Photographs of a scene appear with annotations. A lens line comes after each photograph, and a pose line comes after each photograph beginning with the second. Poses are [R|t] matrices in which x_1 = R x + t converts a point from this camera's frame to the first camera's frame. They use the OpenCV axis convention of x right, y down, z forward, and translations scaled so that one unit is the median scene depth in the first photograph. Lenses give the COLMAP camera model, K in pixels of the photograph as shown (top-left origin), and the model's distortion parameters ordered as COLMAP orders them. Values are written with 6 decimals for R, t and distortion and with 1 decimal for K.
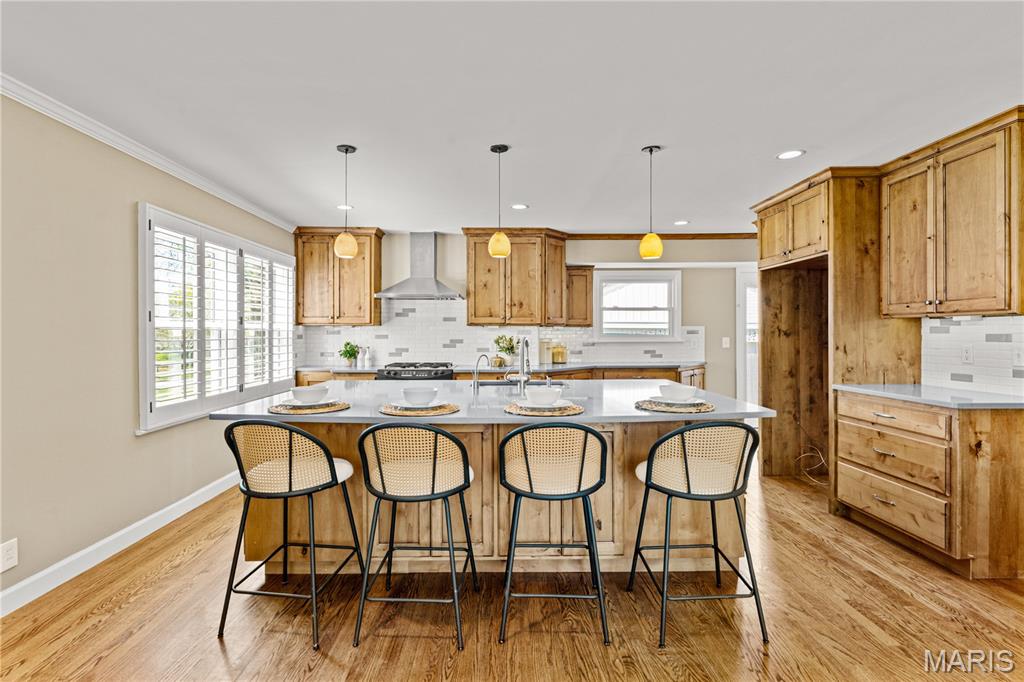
lens RADIAL K [[495.1, 0, 501.8], [0, 495.1, 332.0], [0, 0, 1]] dist [-0.009969, 0.000227]
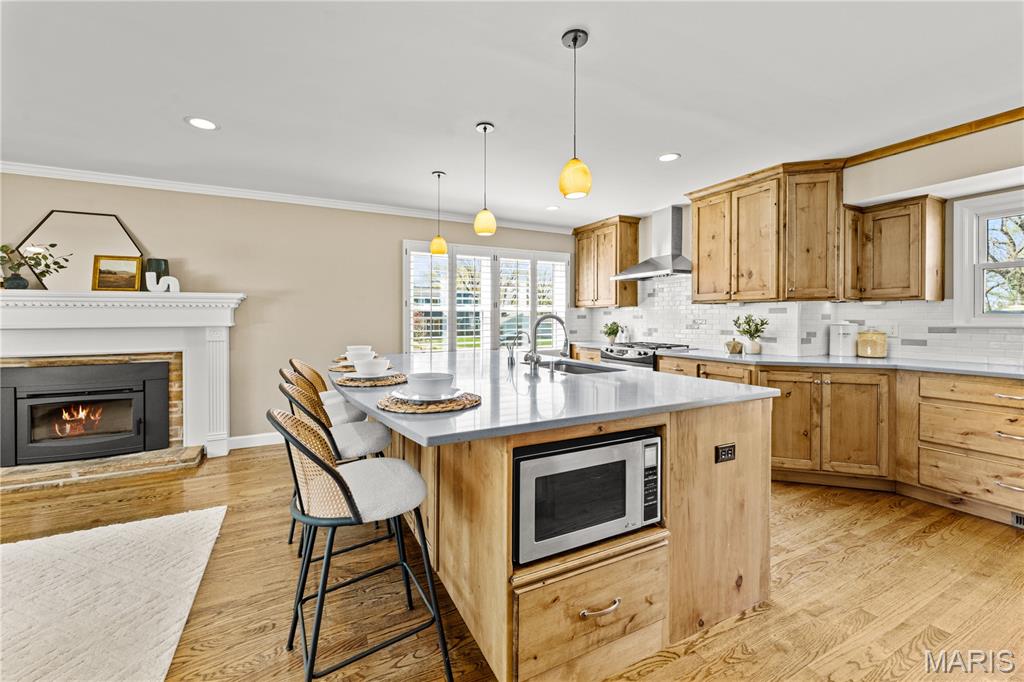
lens RADIAL K [[416.5, 0, 506.1], [0, 416.5, 320.0], [0, 0, 1]] dist [-0.003228, 0.000365]
pose [[0.450880, 0.004268, -0.892574, 0.442258], [0.003300, 0.999974, 0.006448, 0.009963], [0.892579, -0.005853, 0.450854, 0.371394]]
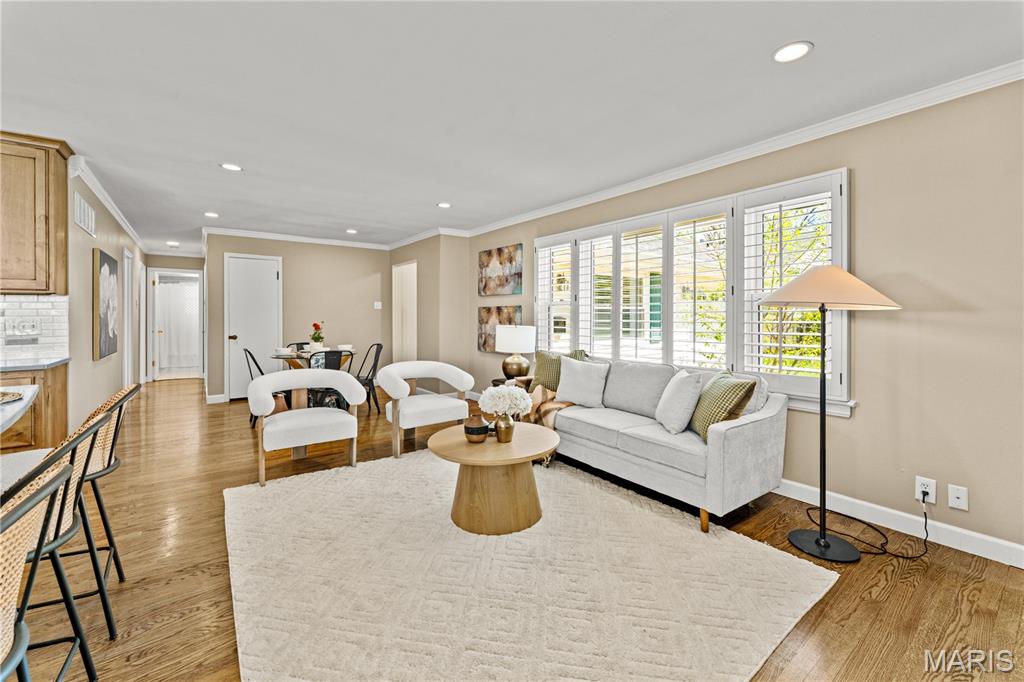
lens RADIAL K [[416.5, 0, 505.5], [0, 416.5, 312.5], [0, 0, 1]] dist [-0.003228, 0.000365]
pose [[-0.588633, 0.009895, 0.808340, -0.273312], [0.002405, 0.999942, -0.010489, 0.013120], [-0.808397, -0.004230, -0.588623, 0.316336]]
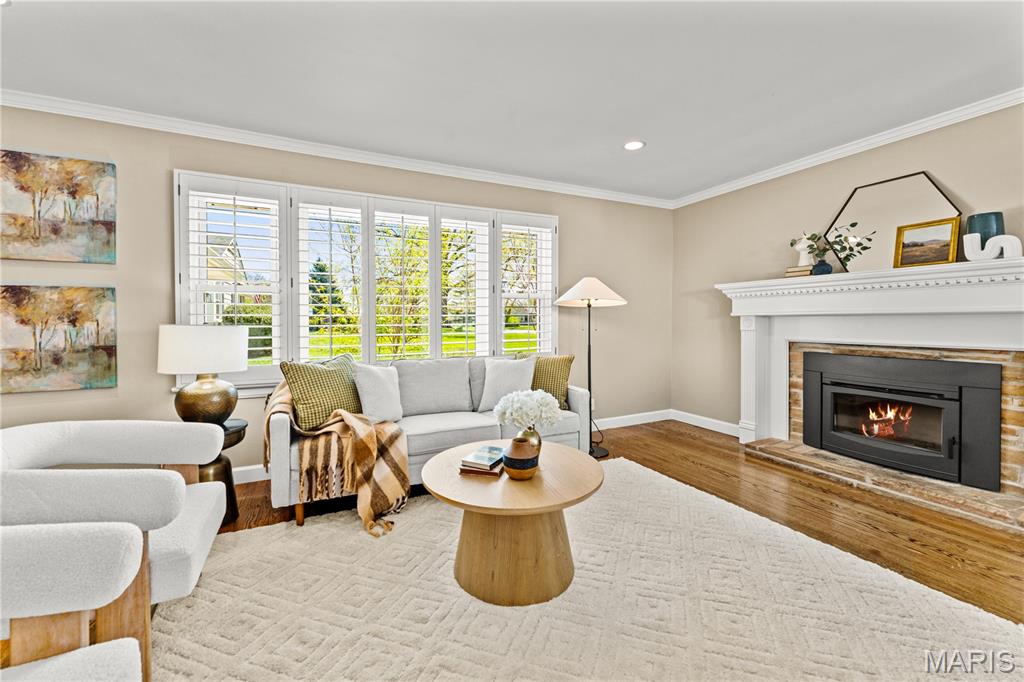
lens RADIAL K [[416.5, 0, 508.3], [0, 416.5, 324.0], [0, 0, 1]] dist [-0.003228, 0.000365]
pose [[-0.900596, 0.011173, -0.434513, 0.271048], [0.007170, 0.999915, 0.010851, 0.027481], [0.434597, 0.006657, -0.900600, 0.358698]]
